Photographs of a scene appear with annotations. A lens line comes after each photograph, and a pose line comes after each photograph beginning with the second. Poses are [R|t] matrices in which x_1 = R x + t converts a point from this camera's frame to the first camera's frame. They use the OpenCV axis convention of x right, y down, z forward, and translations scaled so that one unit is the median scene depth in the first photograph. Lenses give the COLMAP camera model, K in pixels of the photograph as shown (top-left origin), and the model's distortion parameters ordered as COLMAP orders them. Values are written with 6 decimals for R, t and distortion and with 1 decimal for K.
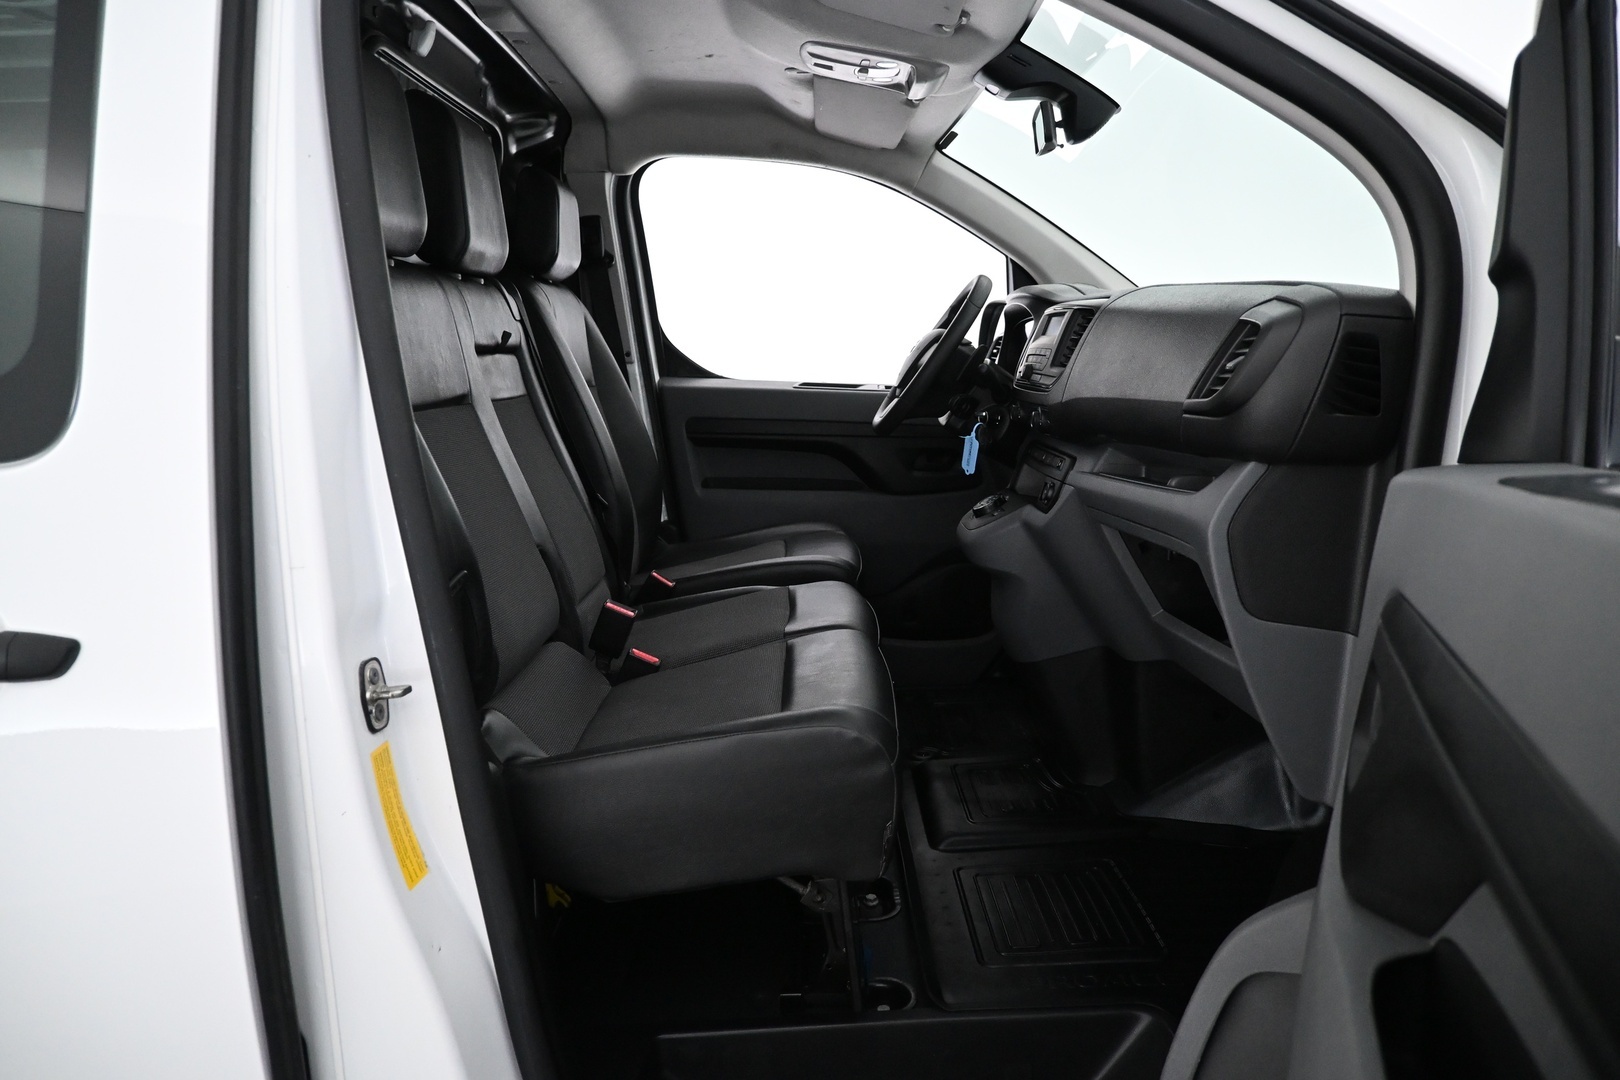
lens RADIAL K [[1090.8, 0, 807.5], [0, 1090.8, 540.6], [0, 0, 1]] dist [-0.007647, -0.002047]
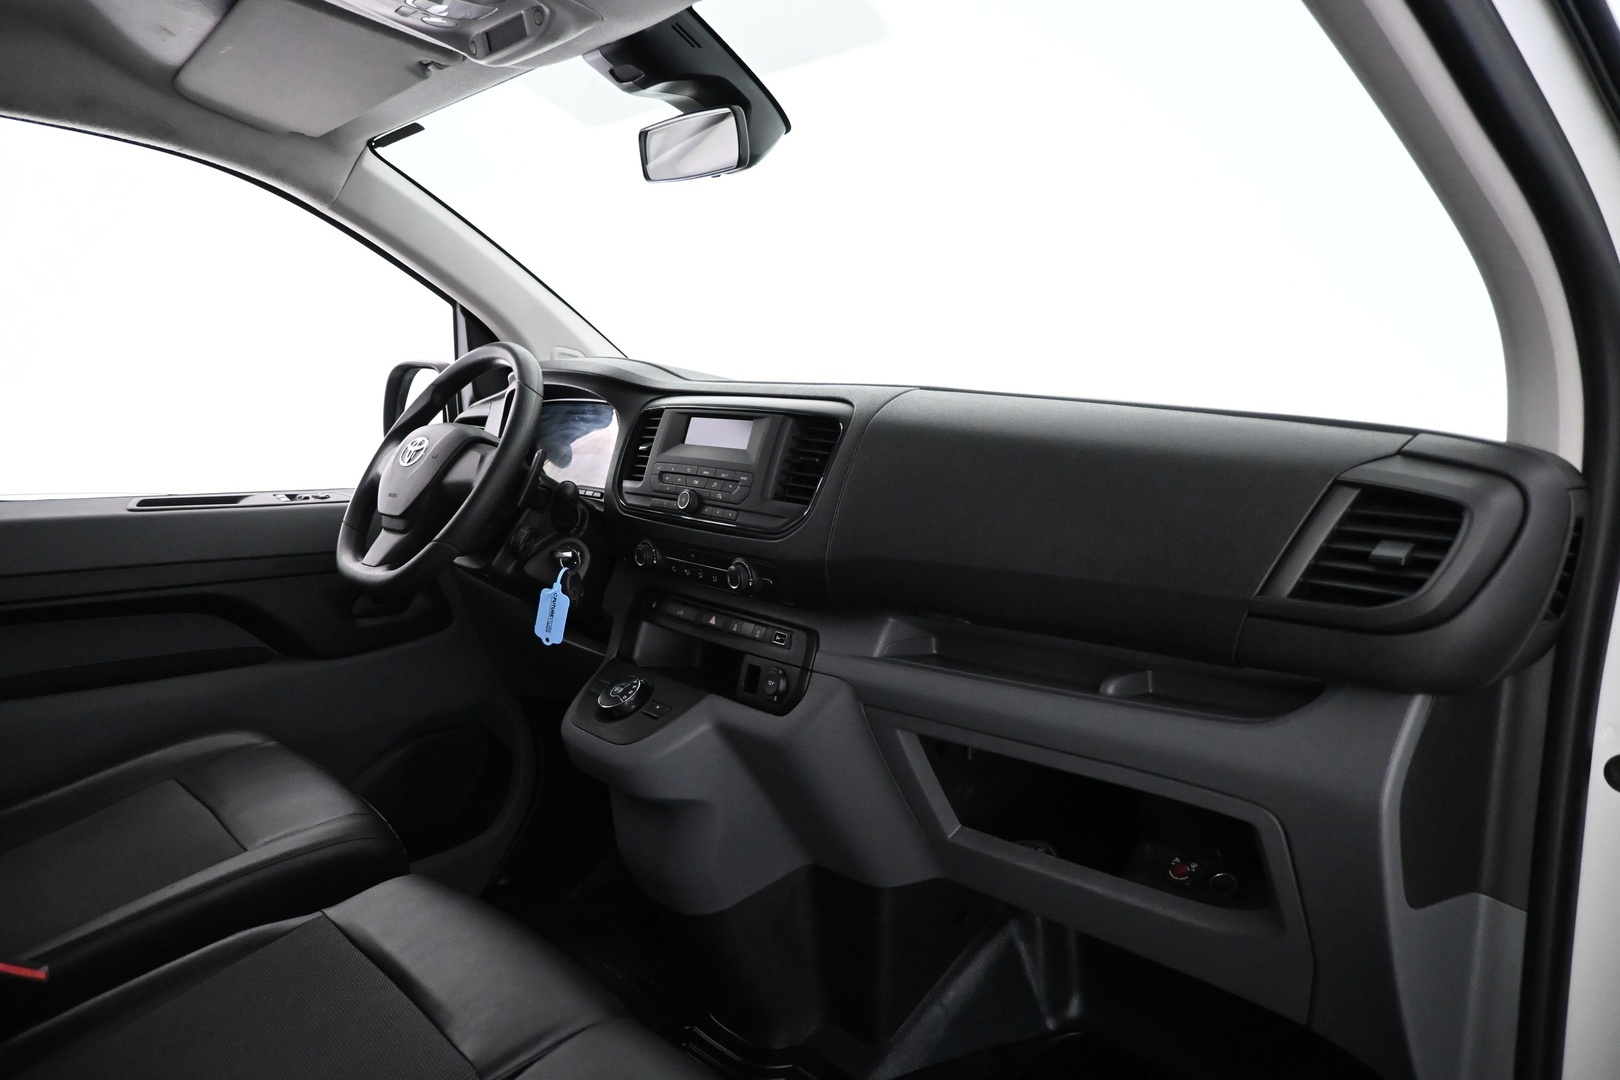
lens RADIAL K [[1090.8, 0, 811.6], [0, 1090.8, 541.5], [0, 0, 1]] dist [-0.007647, -0.002047]
pose [[0.743007, -0.103653, 0.661209, -0.169648], [0.115722, 0.992951, 0.025620, -0.123749], [-0.659203, 0.057480, 0.749764, 0.398153]]
